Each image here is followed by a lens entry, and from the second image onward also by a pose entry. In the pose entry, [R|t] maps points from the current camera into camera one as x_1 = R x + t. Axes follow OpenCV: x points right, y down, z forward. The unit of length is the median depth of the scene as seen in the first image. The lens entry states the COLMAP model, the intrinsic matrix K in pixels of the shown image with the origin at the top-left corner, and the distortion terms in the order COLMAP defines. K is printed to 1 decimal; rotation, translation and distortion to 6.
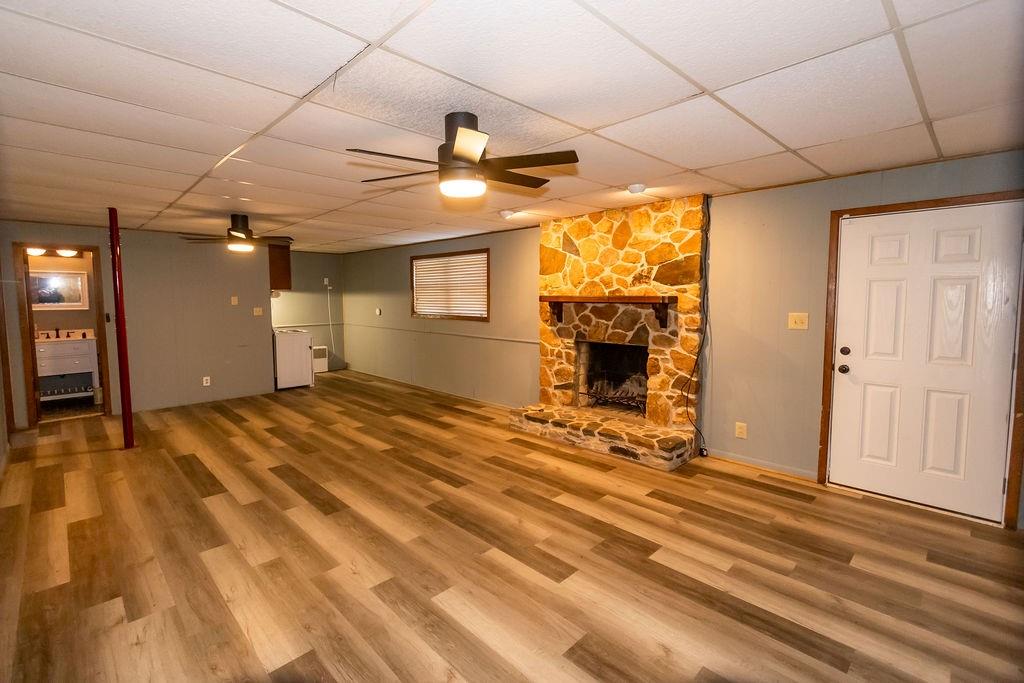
lens RADIAL K [[459.5, 0, 509.7], [0, 459.5, 336.1], [0, 0, 1]] dist [0.007078, -0.001672]
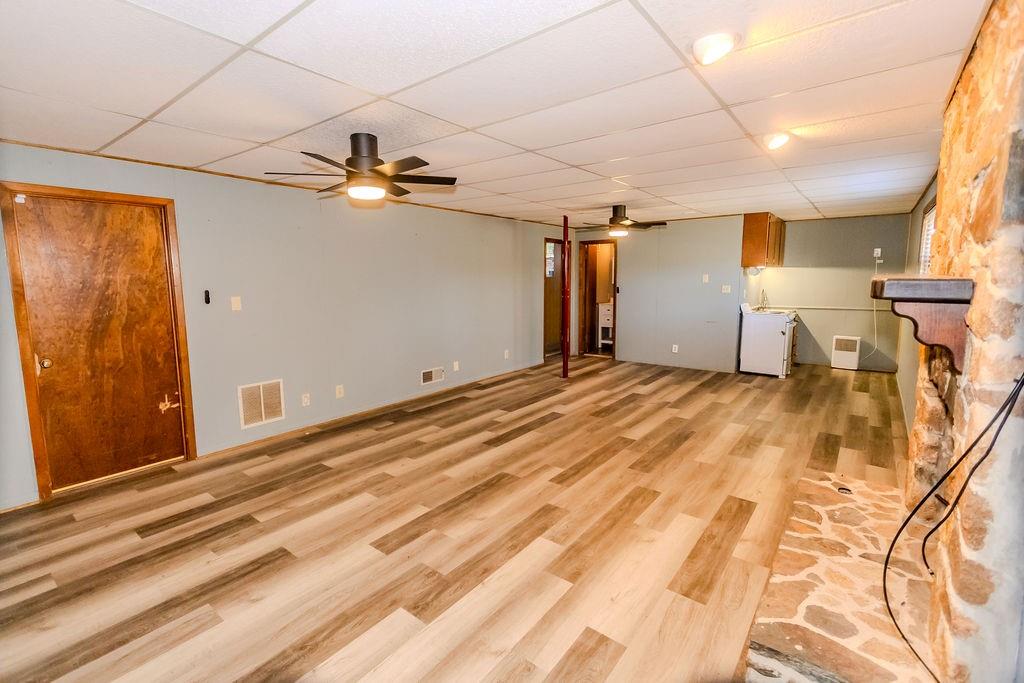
lens RADIAL K [[459.5, 0, 487.3], [0, 459.5, 332.9], [0, 0, 1]] dist [0.007078, -0.001672]
pose [[0.100142, 0.124553, -0.987146, 0.765595], [-0.077505, 0.990096, 0.117063, -0.069752], [0.991950, 0.064786, 0.108803, 0.755011]]
